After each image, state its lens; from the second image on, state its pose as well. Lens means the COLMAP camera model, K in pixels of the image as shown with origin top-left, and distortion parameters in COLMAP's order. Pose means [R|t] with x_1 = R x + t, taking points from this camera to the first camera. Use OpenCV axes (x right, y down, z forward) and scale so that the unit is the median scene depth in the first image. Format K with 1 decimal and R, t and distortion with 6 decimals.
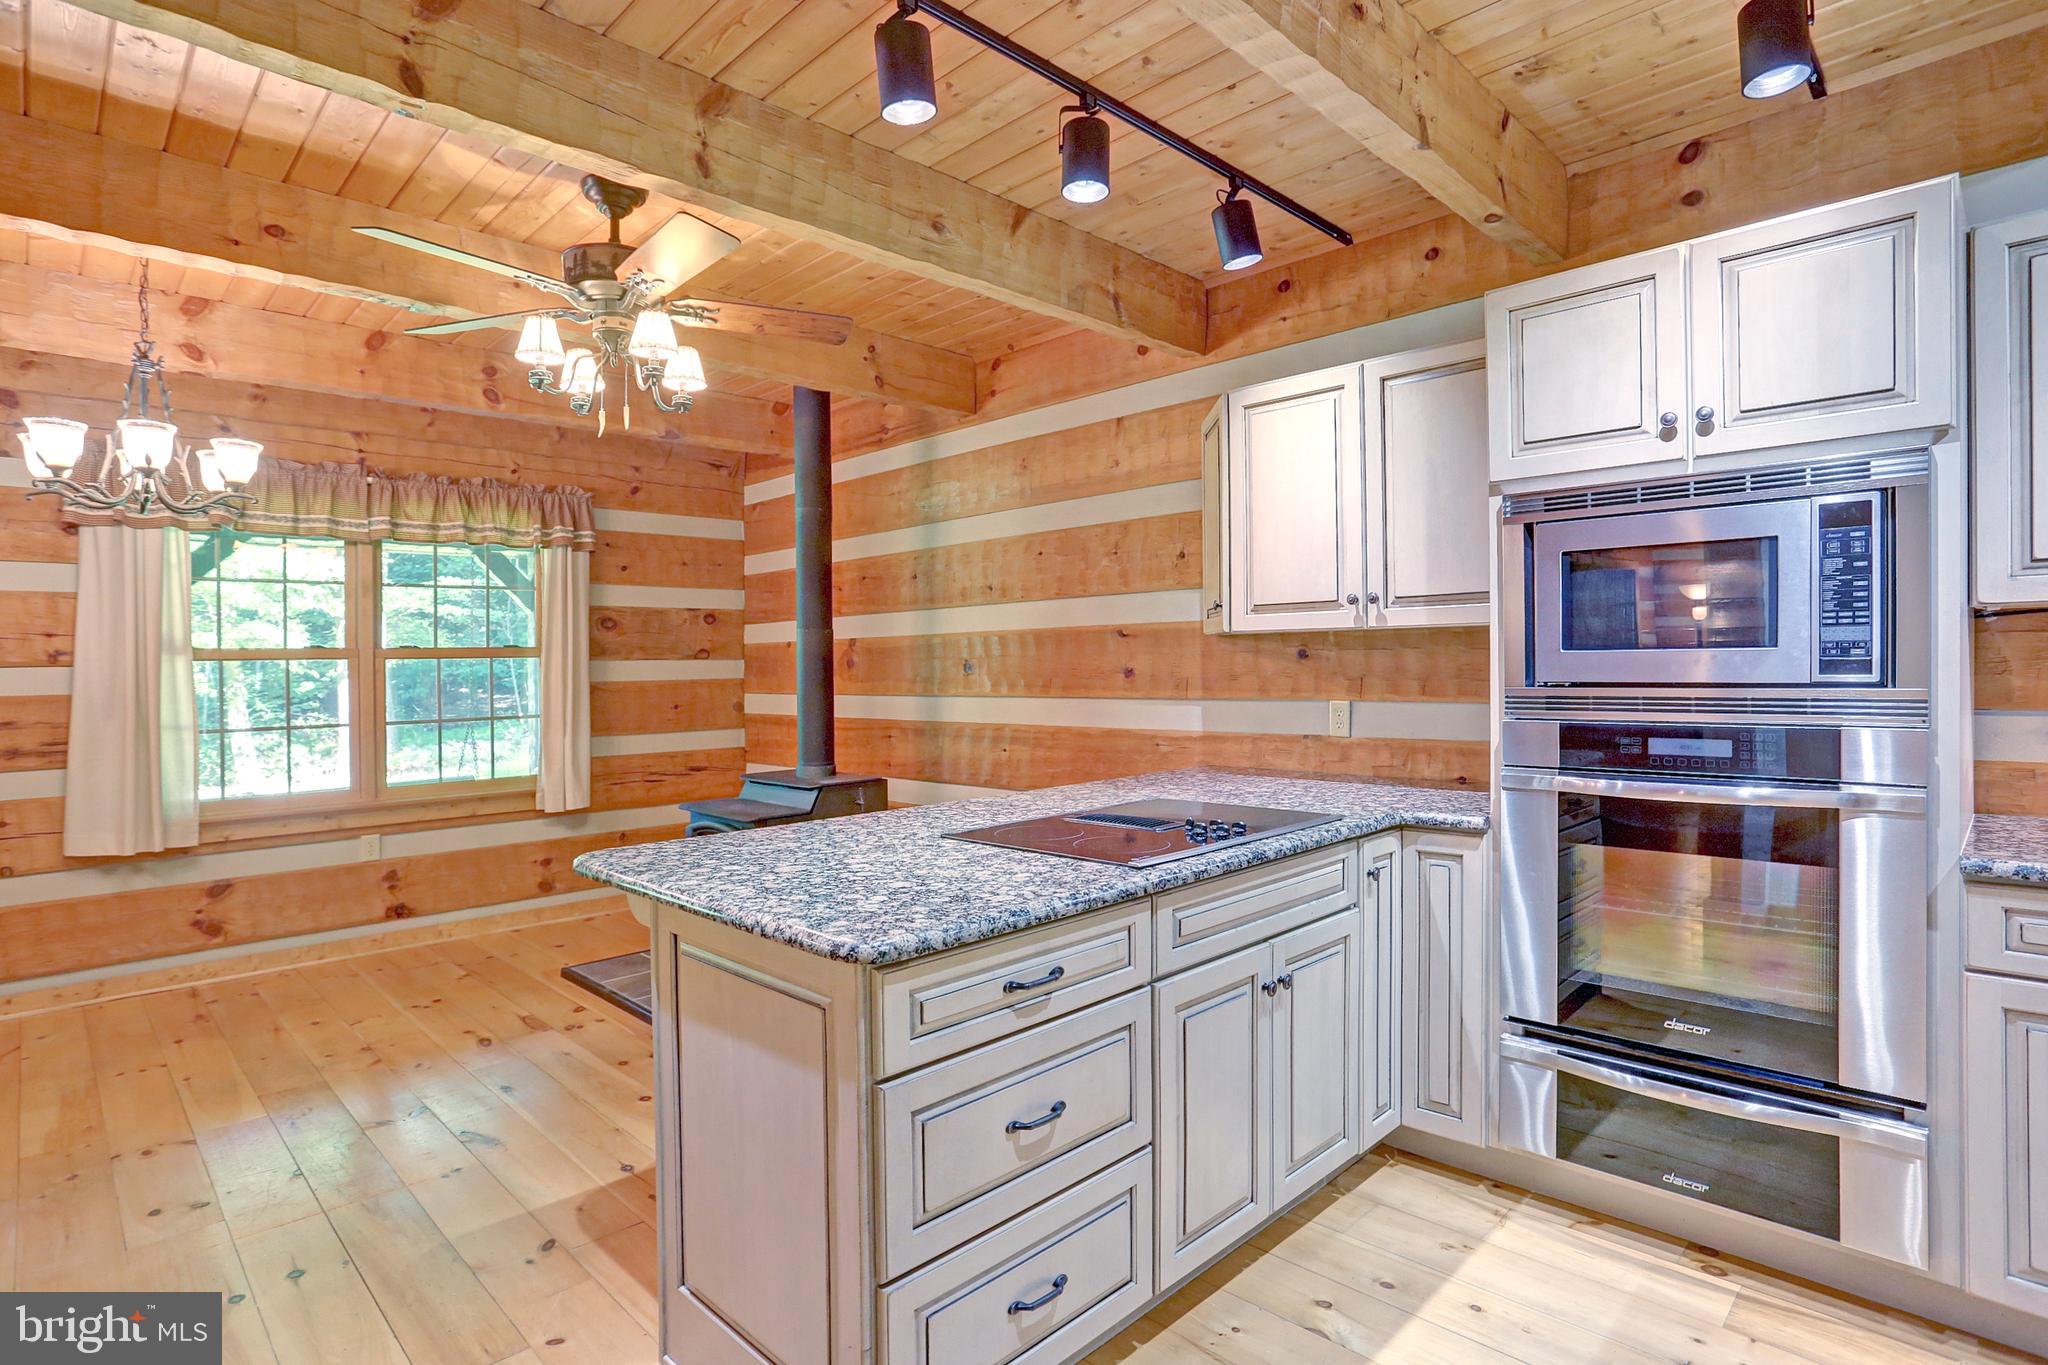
lens RADIAL K [[1046.0, 0, 1005.9], [0, 1046.0, 701.6], [0, 0, 1]] dist [-0.049191, 0.016252]
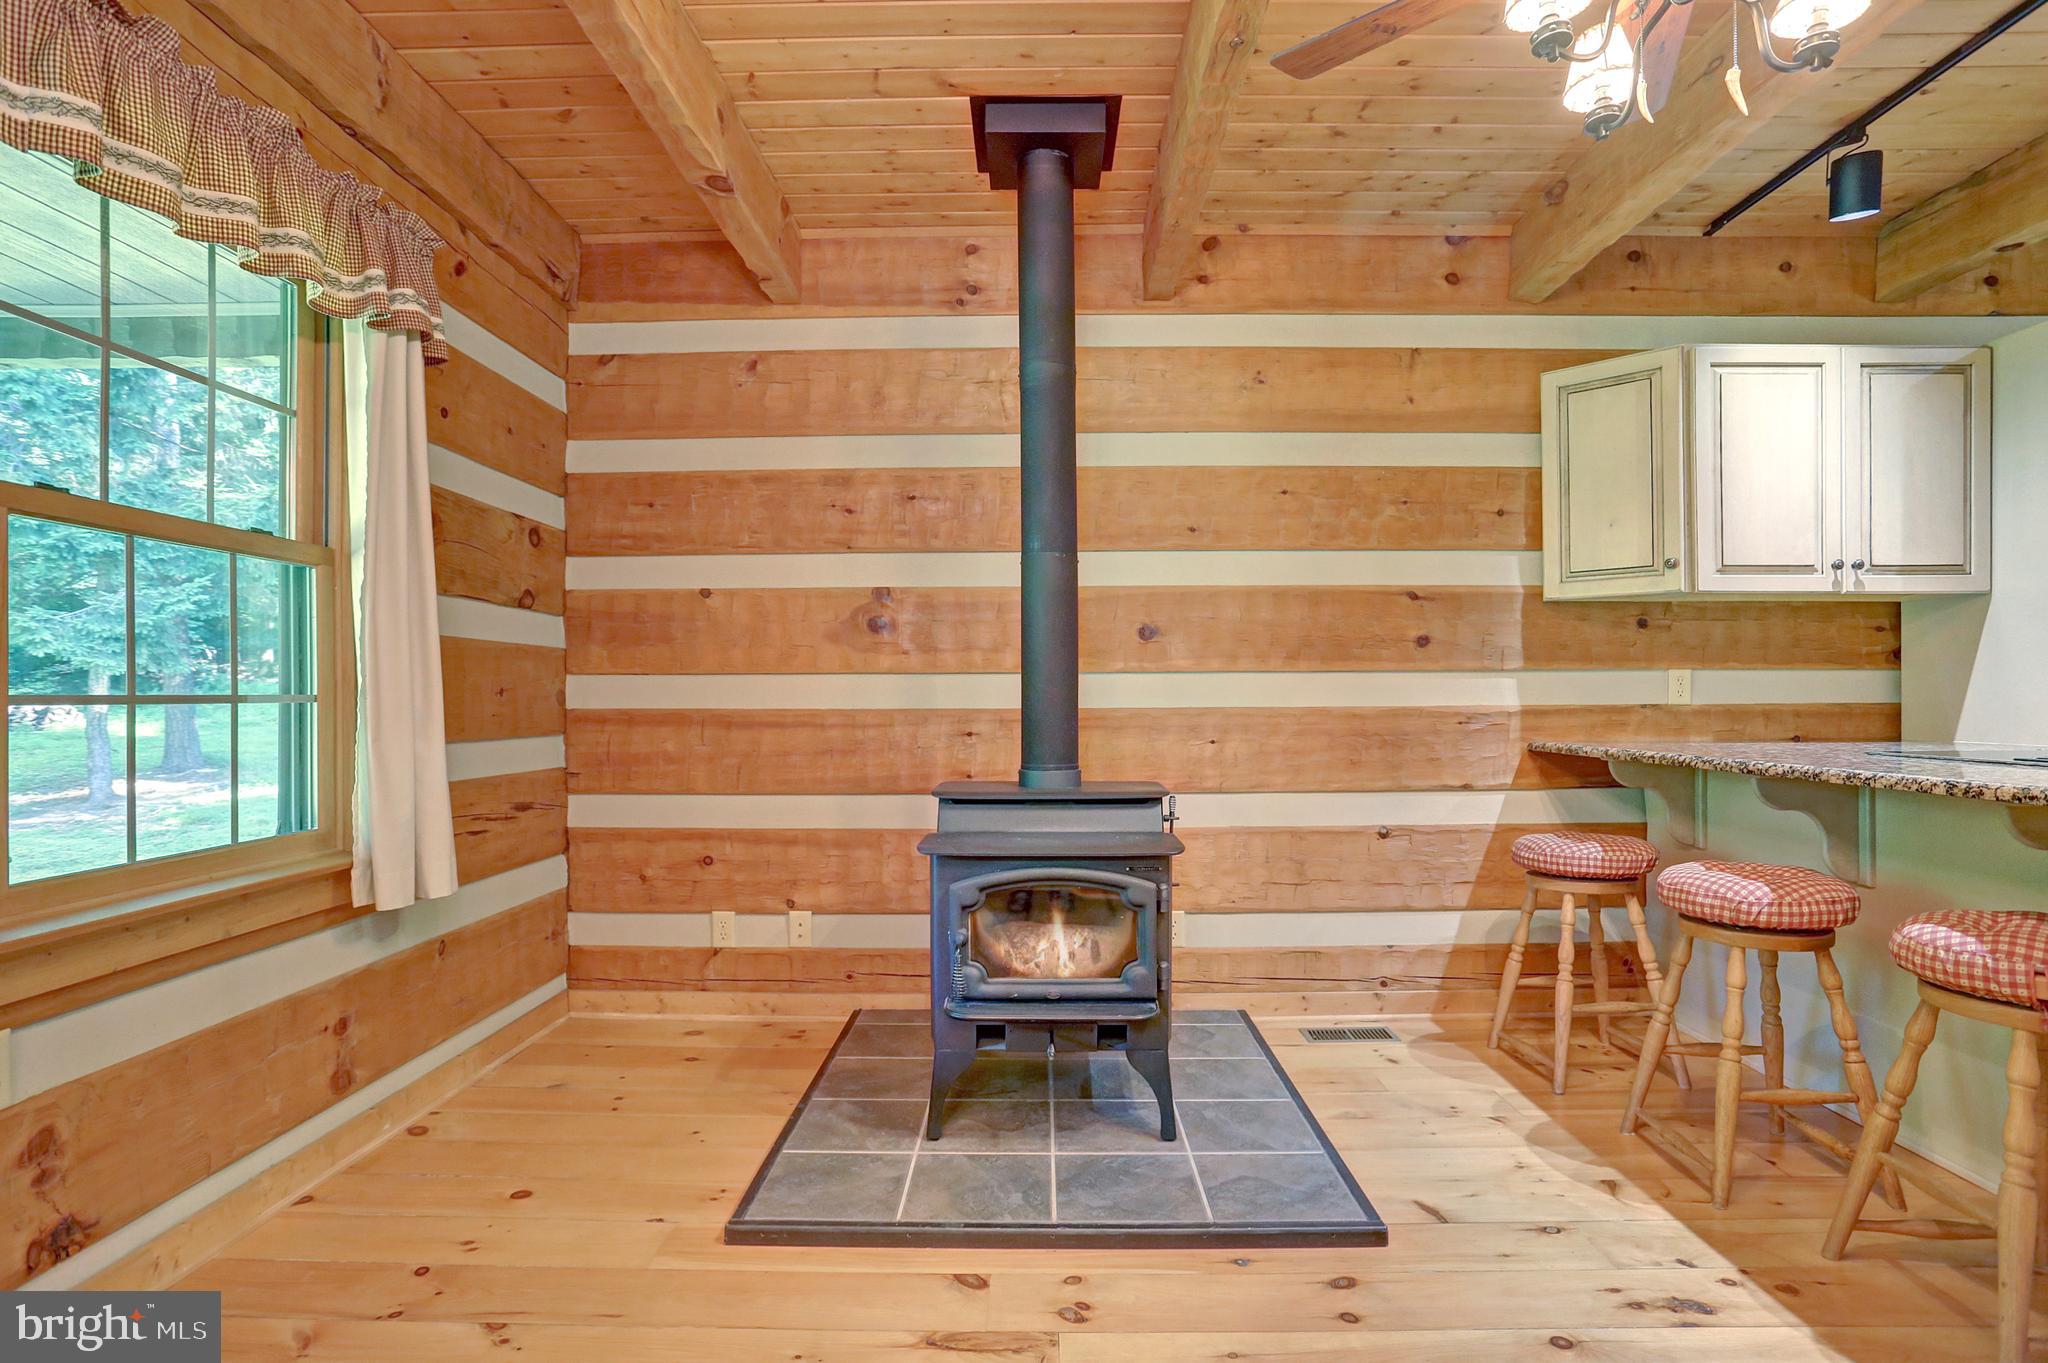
lens RADIAL K [[1046.0, 0, 1021.5], [0, 1046.0, 703.6], [0, 0, 1]] dist [-0.049191, 0.016252]
pose [[0.706924, 0.011161, 0.707201, -0.725211], [0.016081, 0.999363, -0.031846, 0.046125], [-0.707106, 0.033885, 0.706295, 0.629410]]
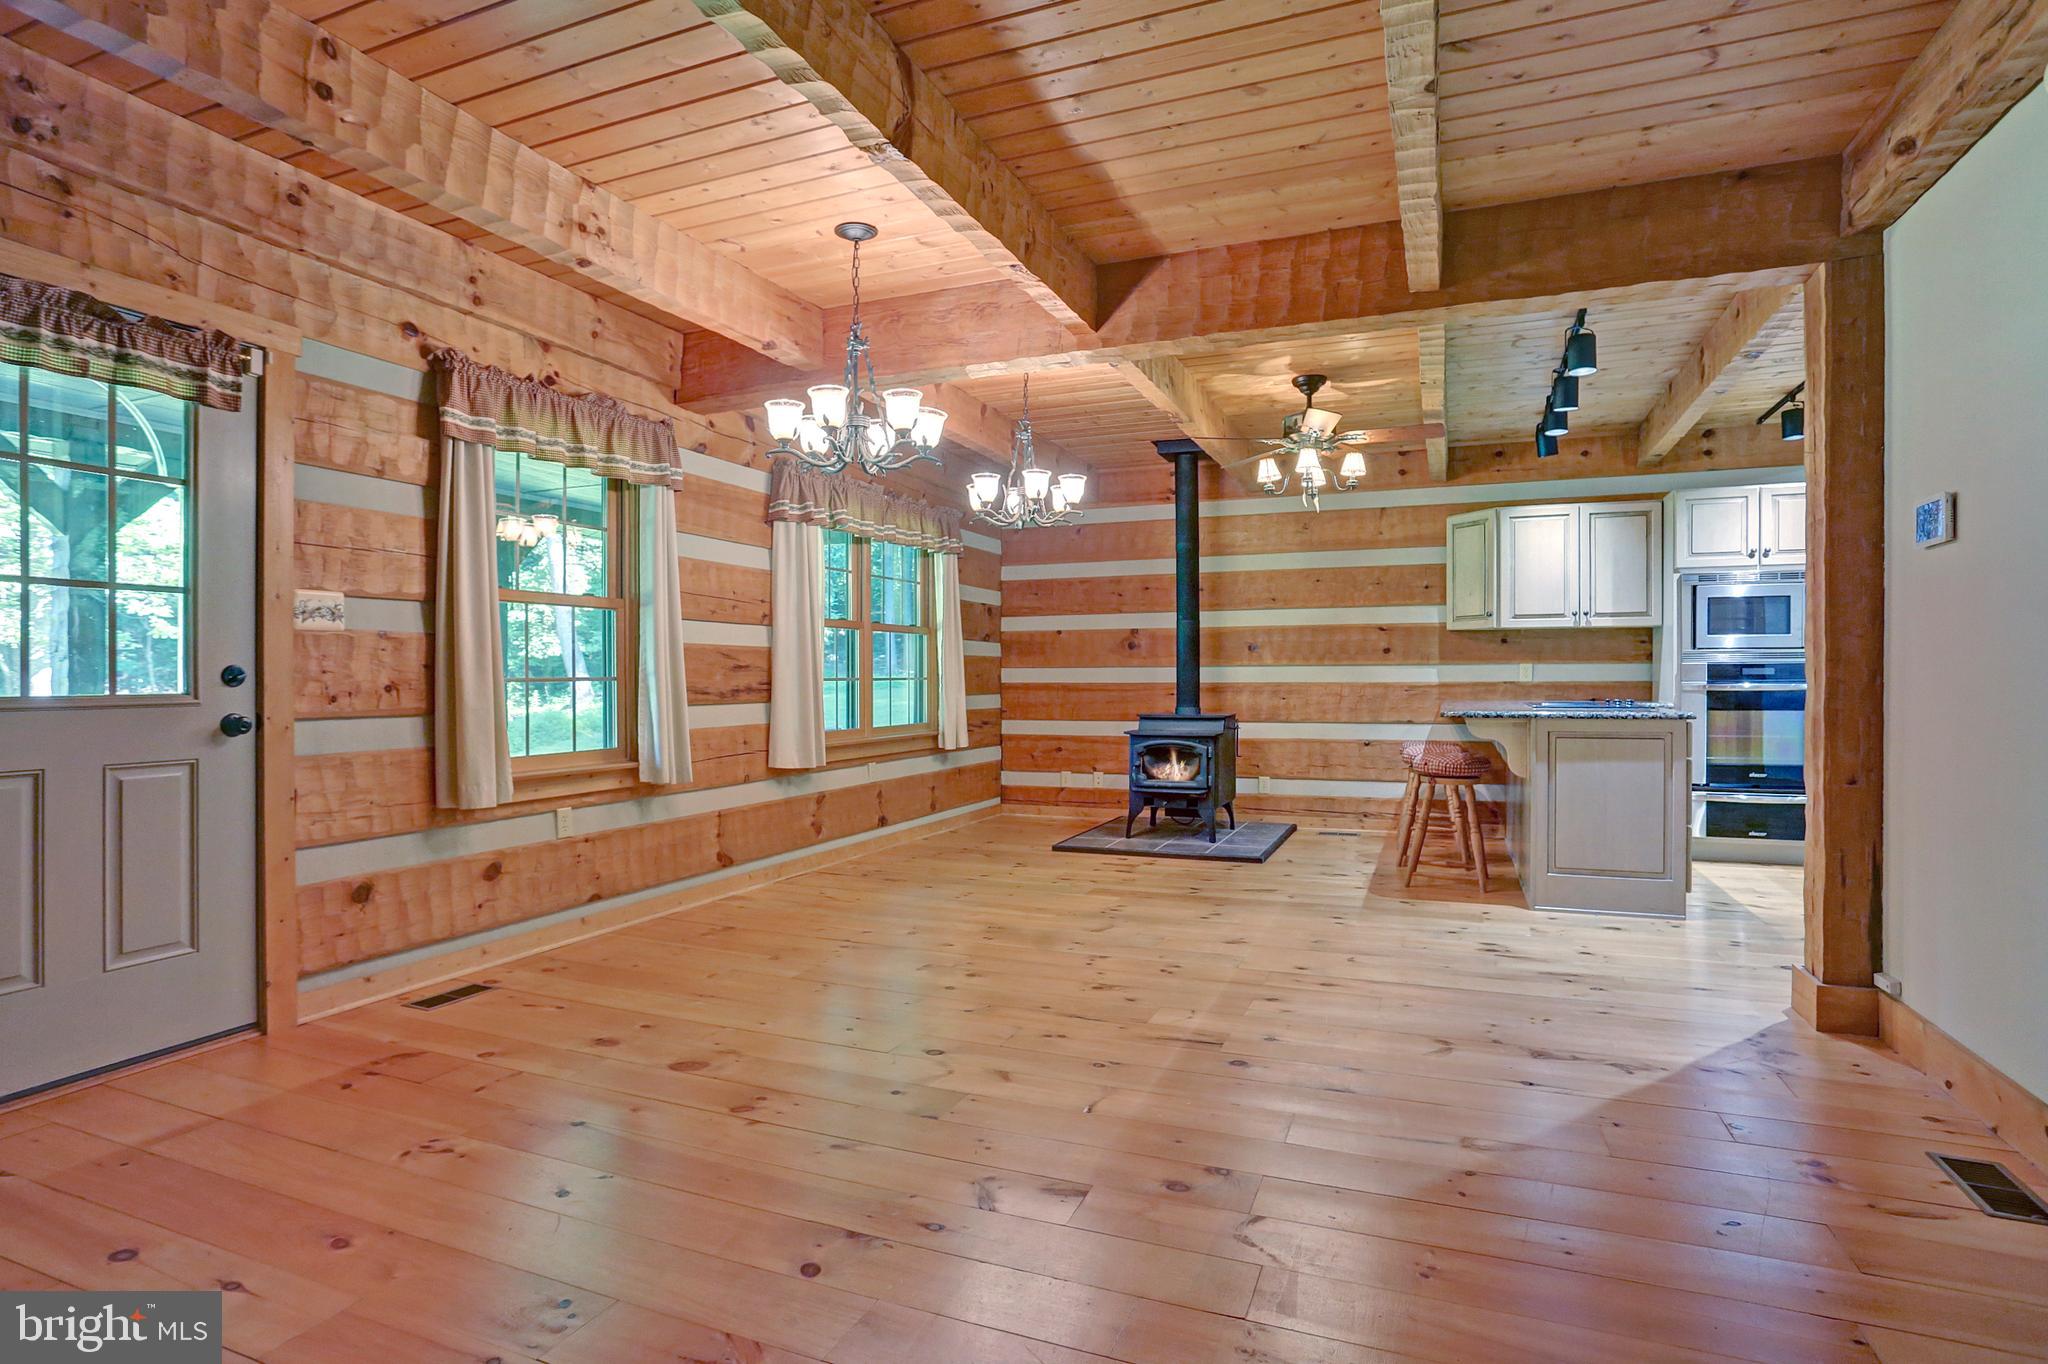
lens RADIAL K [[1046.0, 0, 1018.1], [0, 1046.0, 697.2], [0, 0, 1]] dist [-0.049191, 0.016252]
pose [[0.917894, 0.006497, 0.396772, -1.162304], [0.001835, 0.999786, -0.020617, 0.087449], [-0.396821, 0.019653, 0.917686, -0.375681]]
